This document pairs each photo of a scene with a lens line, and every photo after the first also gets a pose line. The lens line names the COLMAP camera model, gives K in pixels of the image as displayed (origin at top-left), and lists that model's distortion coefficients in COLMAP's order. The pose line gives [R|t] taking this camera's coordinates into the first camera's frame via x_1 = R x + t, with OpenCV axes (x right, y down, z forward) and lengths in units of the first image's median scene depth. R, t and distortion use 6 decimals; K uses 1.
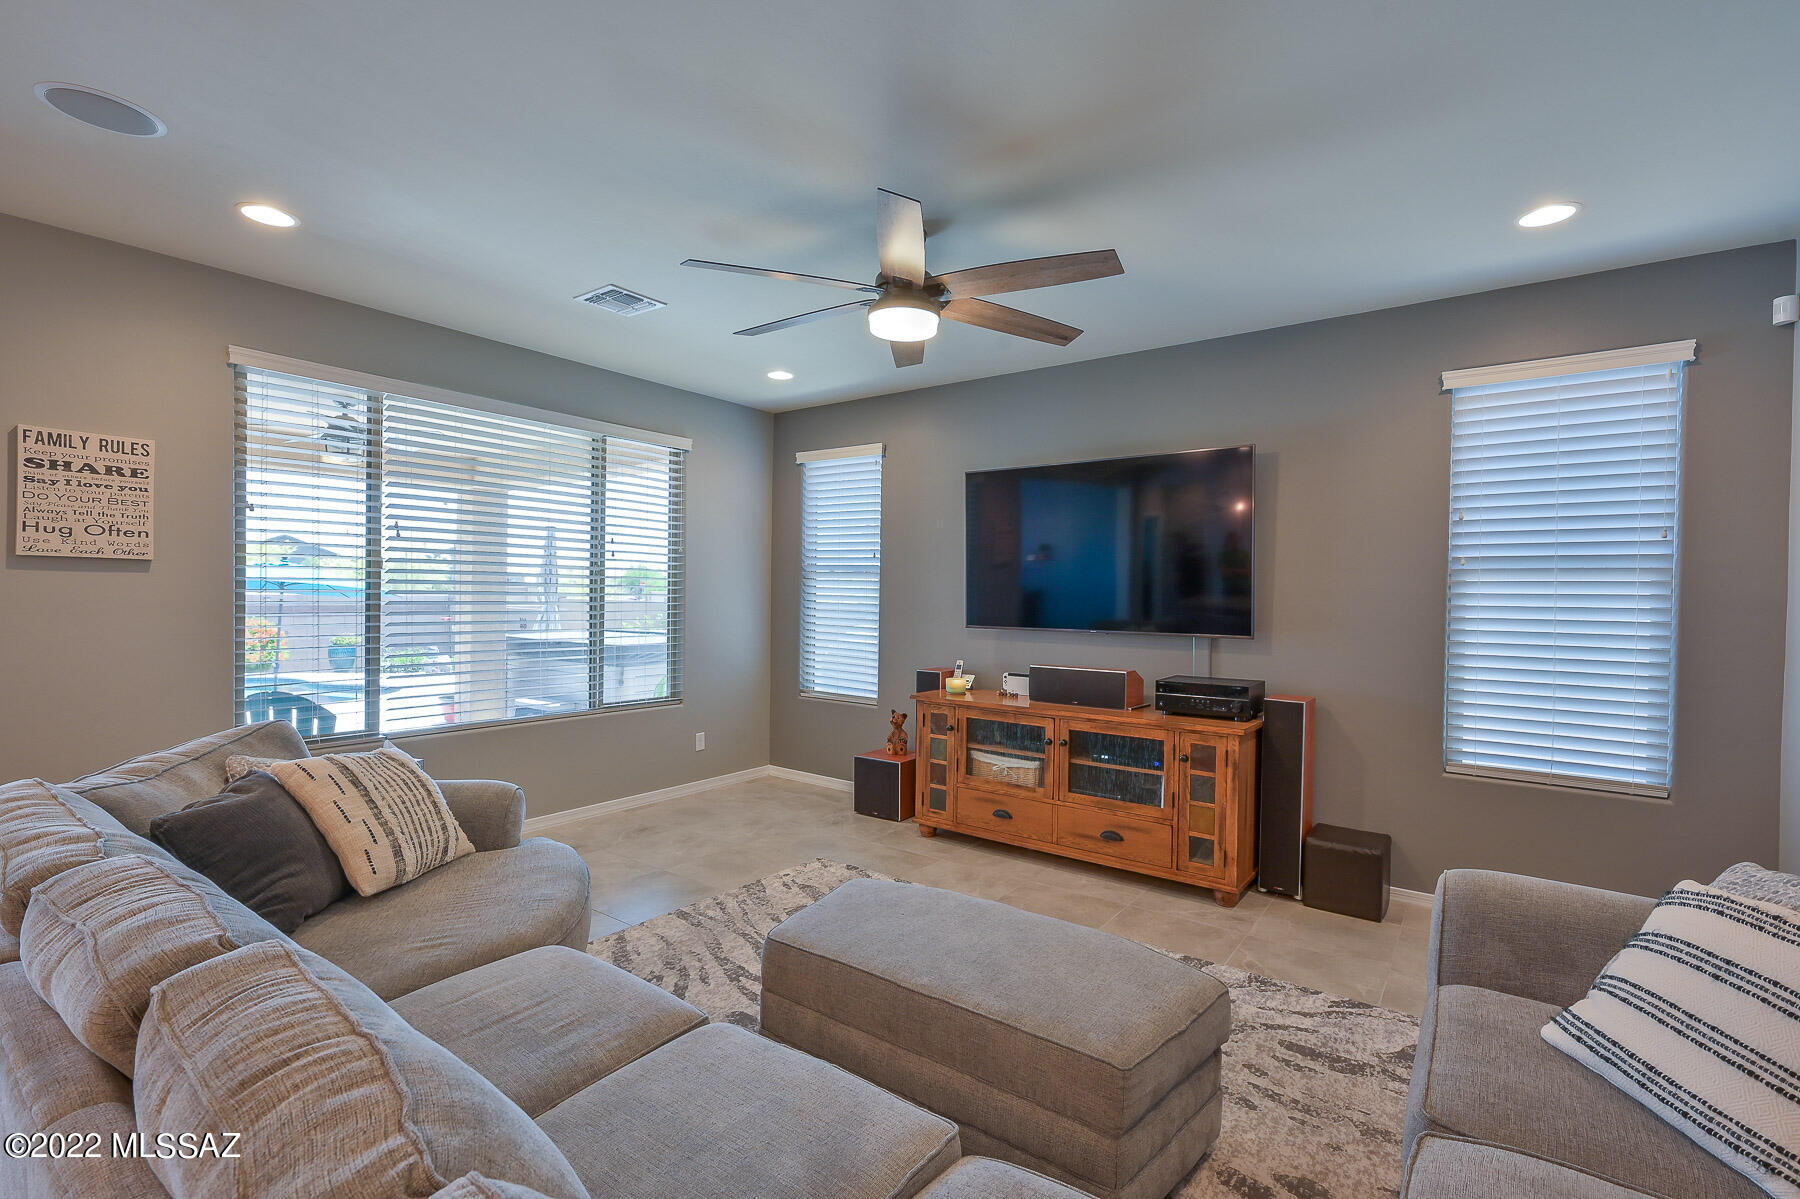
lens RADIAL K [[803.7, 0, 904.2], [0, 803.7, 605.8], [0, 0, 1]] dist [-0.003696, -0.000650]
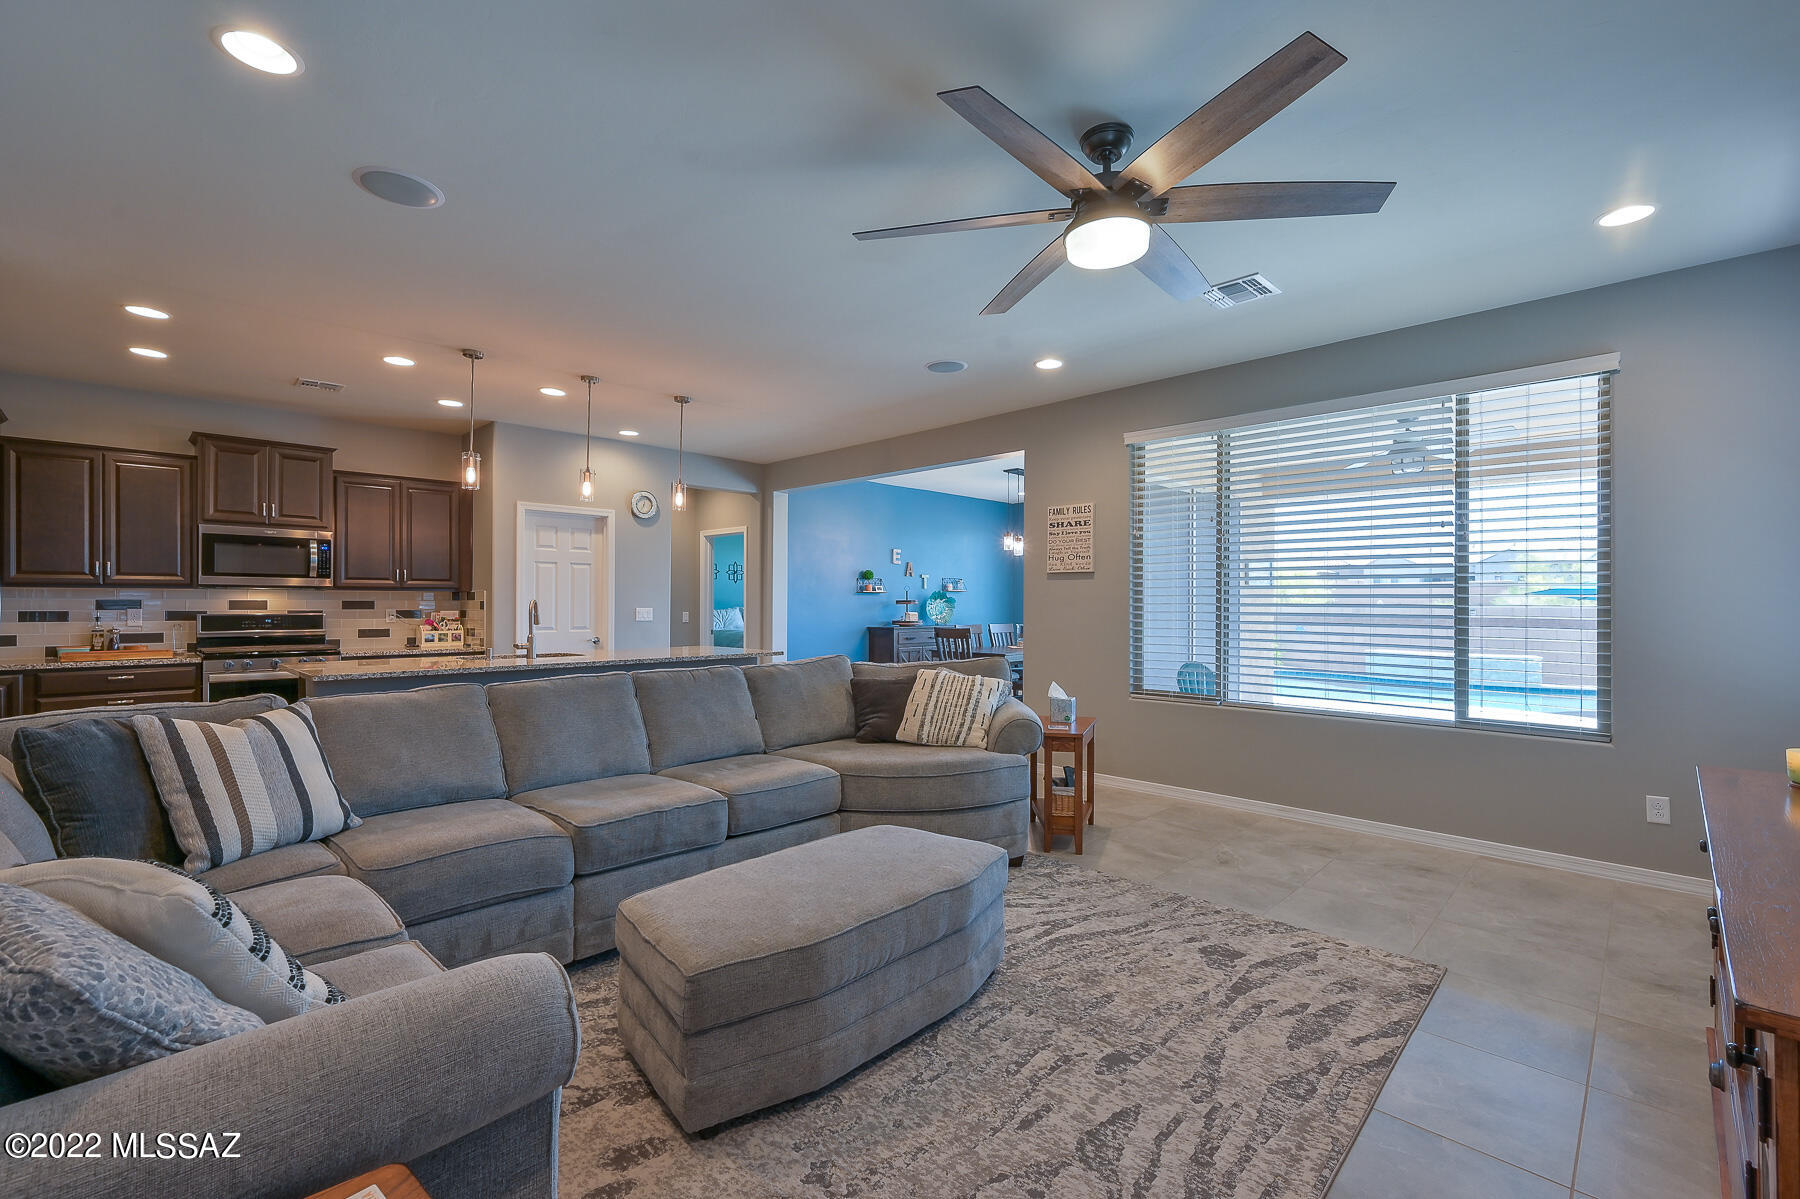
lens RADIAL K [[769.7, 0, 904.5], [0, 769.7, 603.3], [0, 0, 1]] dist [0.000701, -0.000443]
pose [[-0.136009, -0.014684, -0.990599, 0.618433], [-0.018804, 0.999748, -0.012238, 0.031471], [0.990529, 0.016962, -0.136251, 0.676505]]
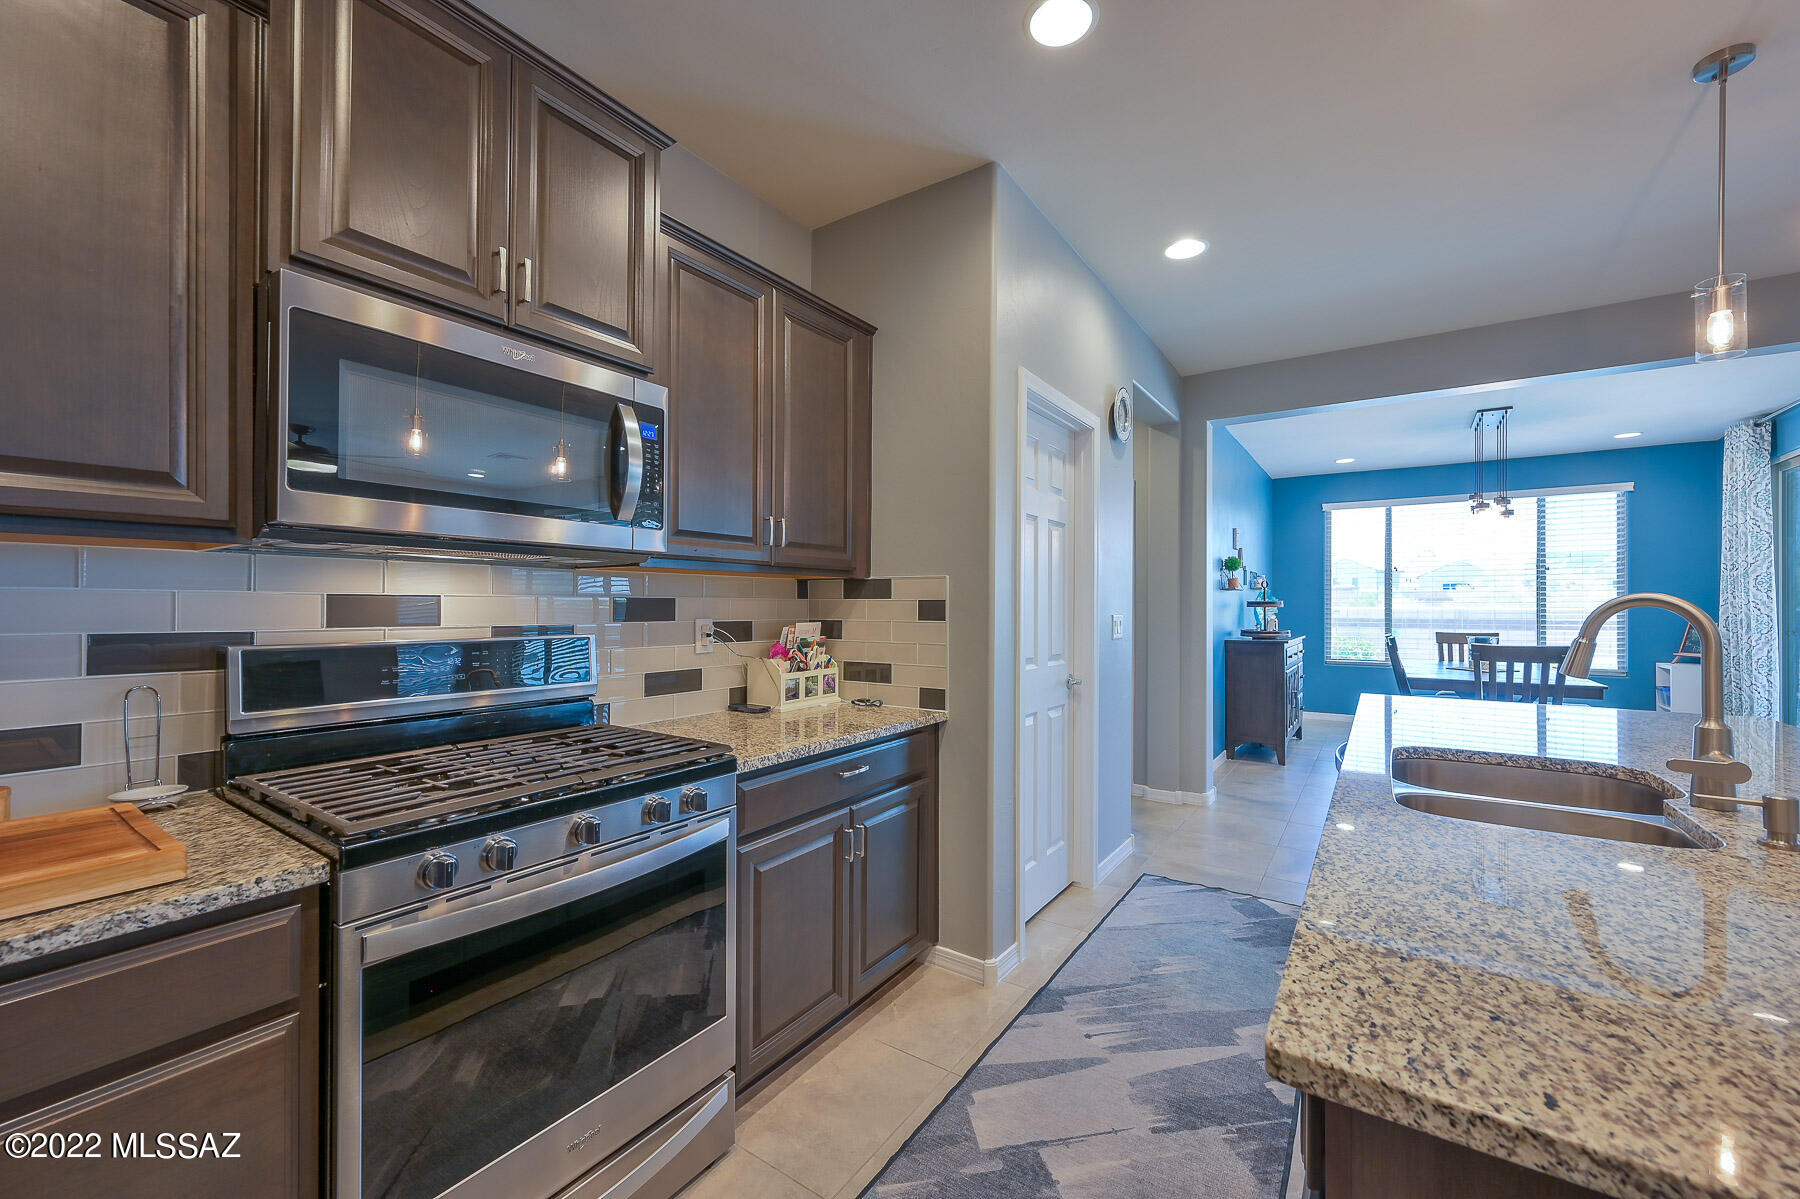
lens RADIAL K [[709.1, 0, 900.9], [0, 709.1, 601.8], [0, 0, 1]] dist [-0.000516, 0.000769]
pose [[0.037777, -0.018906, -0.999107, -0.237495], [-0.018205, 0.999642, -0.019604, 0.037823], [0.999120, 0.018930, 0.037419, -0.472097]]
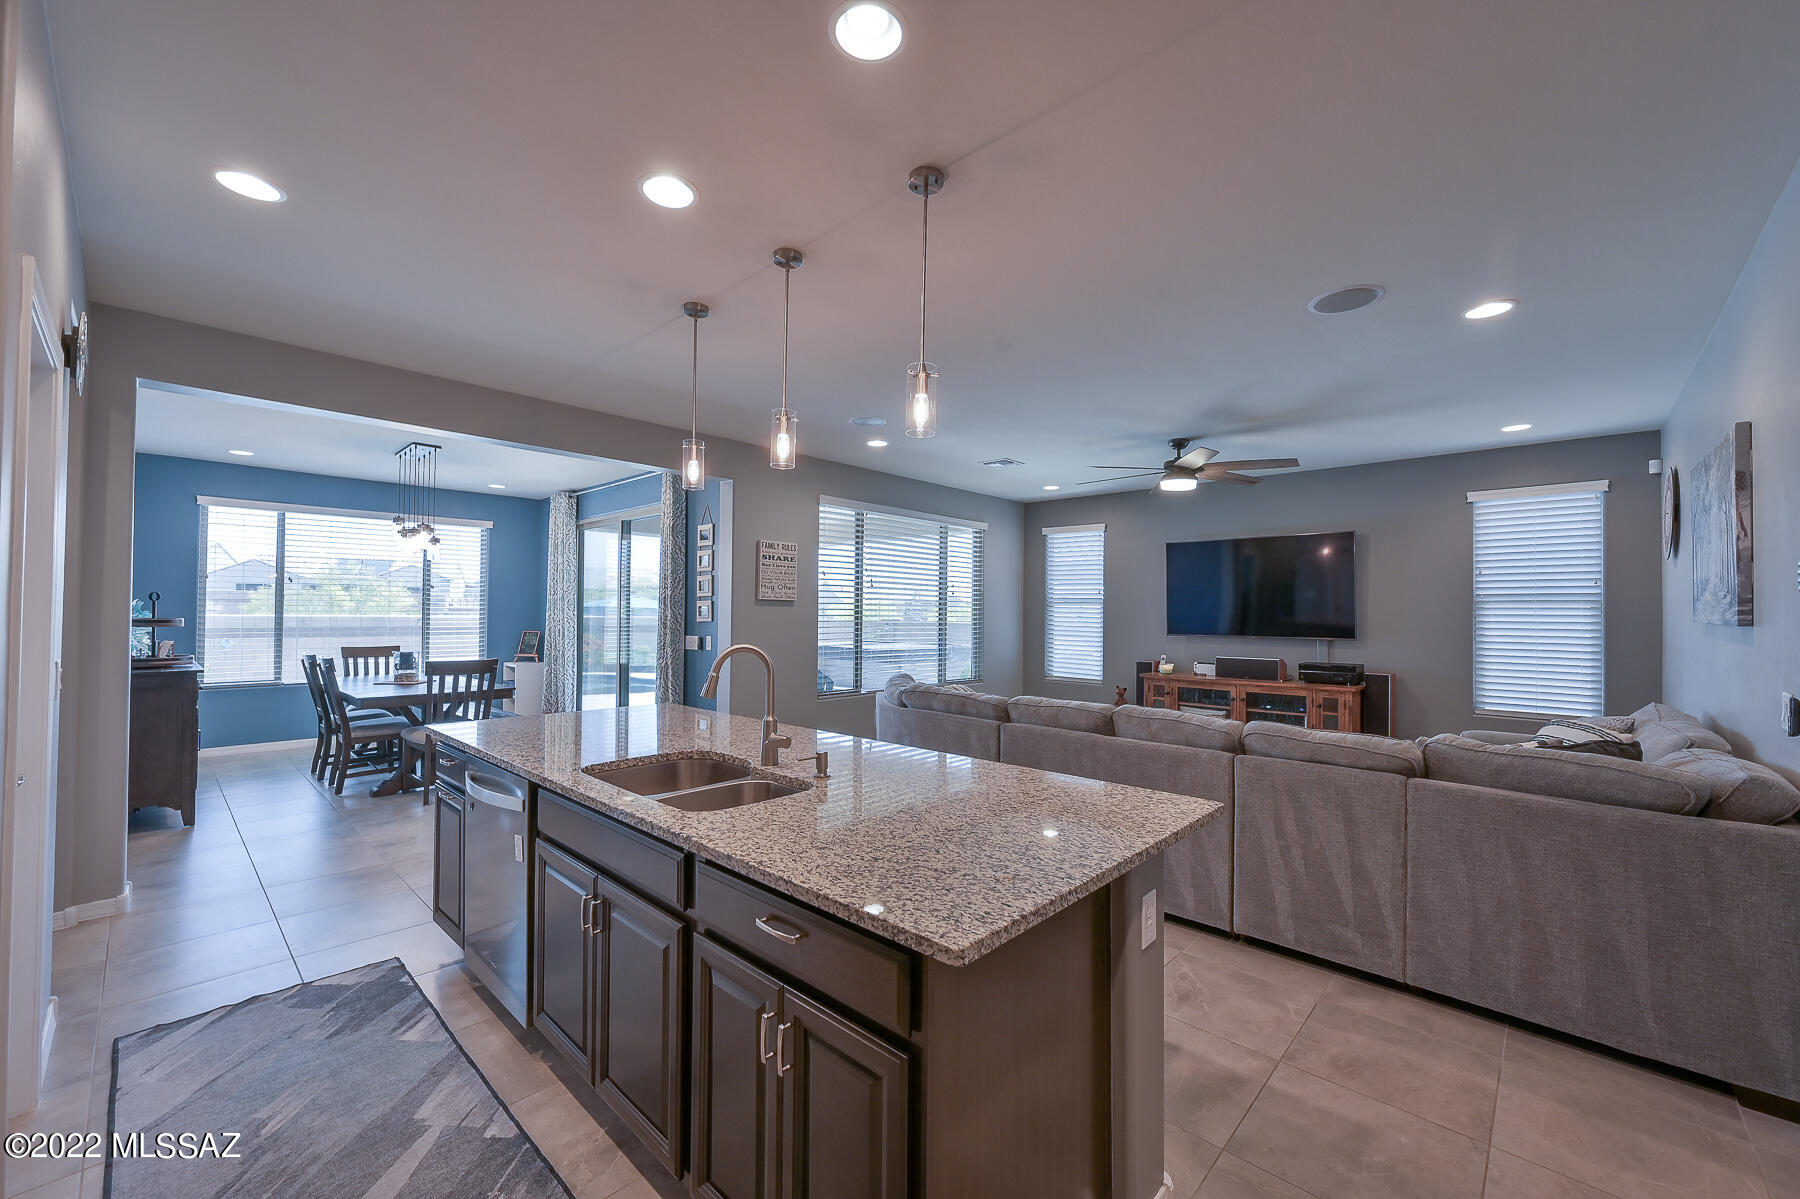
lens RADIAL K [[709.1, 0, 903.0], [0, 709.1, 601.5], [0, 0, 1]] dist [-0.000516, 0.000769]
pose [[0.993452, -0.006098, -0.114089, -0.370745], [0.002286, 0.999435, -0.033519, 0.005682], [0.114229, 0.033039, 0.992905, -0.653195]]
